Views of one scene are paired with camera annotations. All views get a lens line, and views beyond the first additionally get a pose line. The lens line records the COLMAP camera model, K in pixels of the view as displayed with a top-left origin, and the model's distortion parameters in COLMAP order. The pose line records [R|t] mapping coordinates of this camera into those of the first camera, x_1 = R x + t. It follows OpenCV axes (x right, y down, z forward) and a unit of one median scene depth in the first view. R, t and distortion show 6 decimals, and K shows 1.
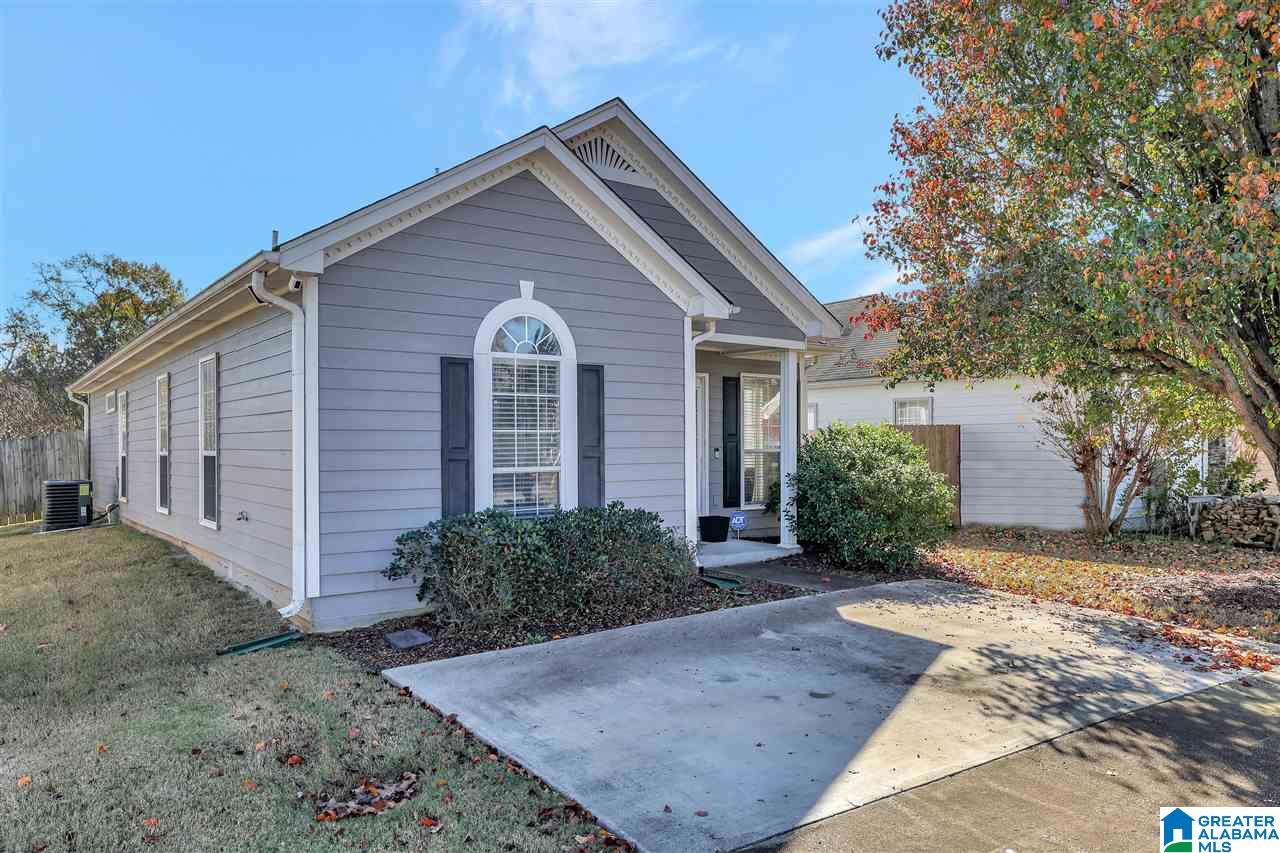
lens RADIAL K [[920.9, 0, 641.1], [0, 920.9, 430.7], [0, 0, 1]] dist [0.014525, 0.001299]
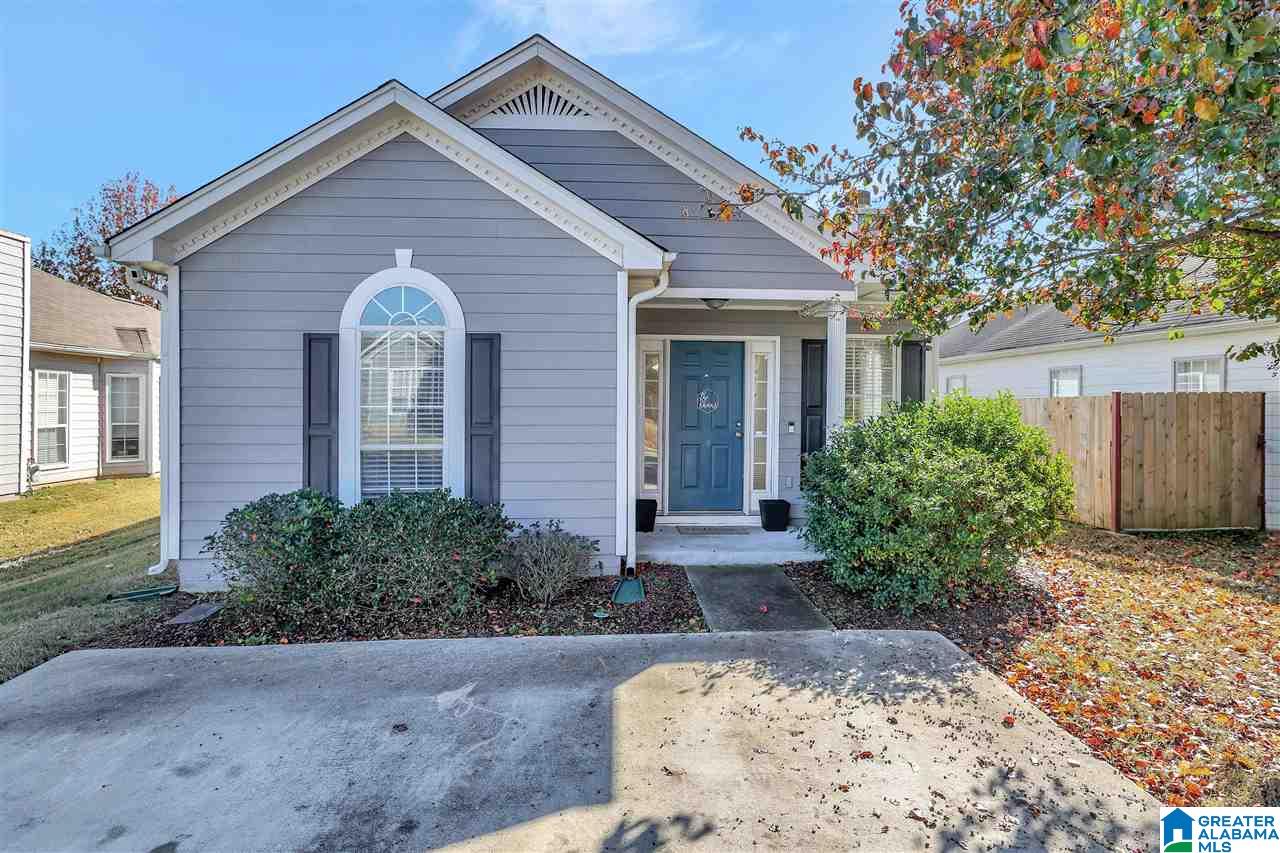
lens RADIAL K [[703.5, 0, 632.4], [0, 703.5, 398.8], [0, 0, 1]] dist [-0.002502, 0.000629]
pose [[0.827000, 0.002489, -0.562197, 0.457147], [0.002375, 0.999966, 0.007920, -0.012235], [0.562197, -0.007885, 0.826966, 0.505284]]
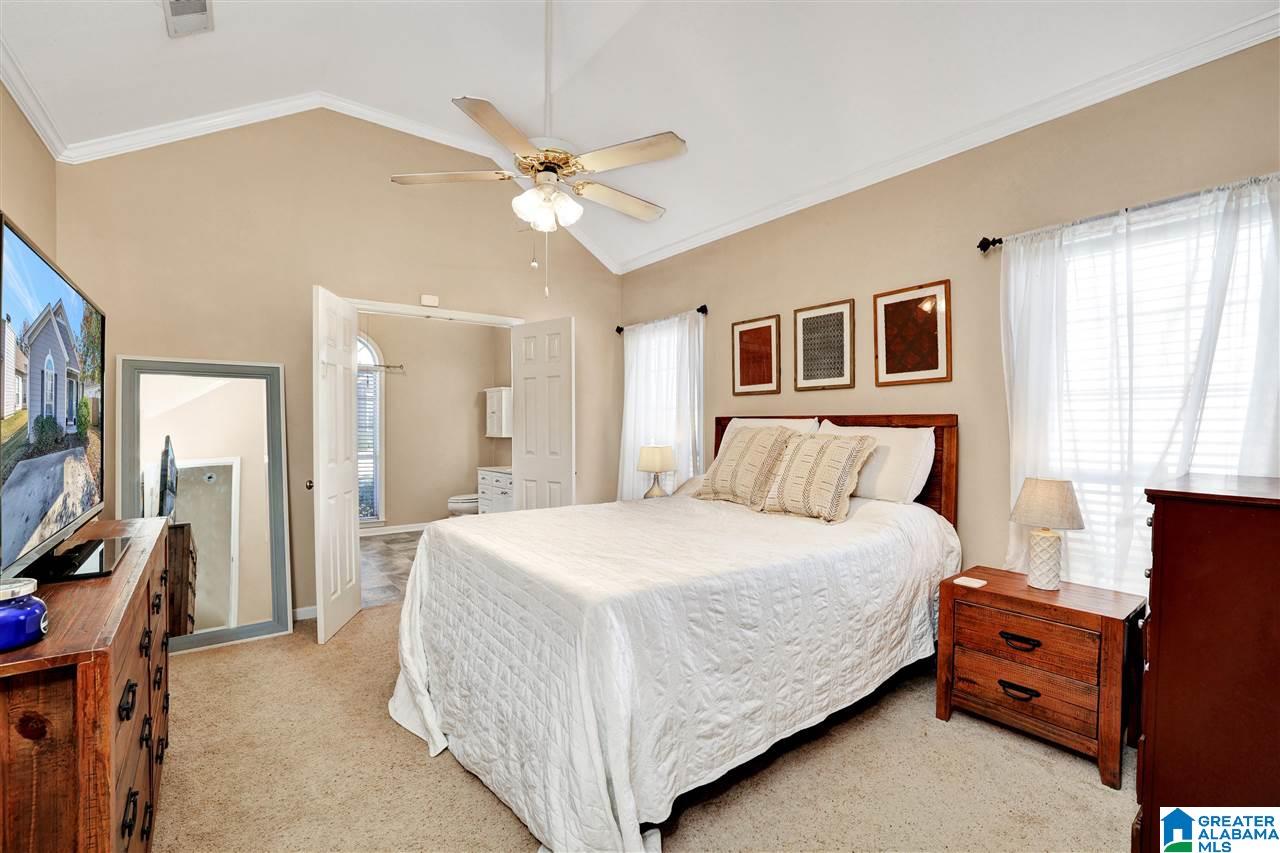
lens RADIAL K [[566.3, 0, 639.5], [0, 566.3, 424.7], [0, 0, 1]] dist [-0.000244, -0.000057]
pose [[-0.032993, 0.002528, 0.999452, -2.304848], [-0.011131, 0.999934, -0.002897, 0.104026], [-0.999394, -0.011220, -0.032963, -1.163334]]
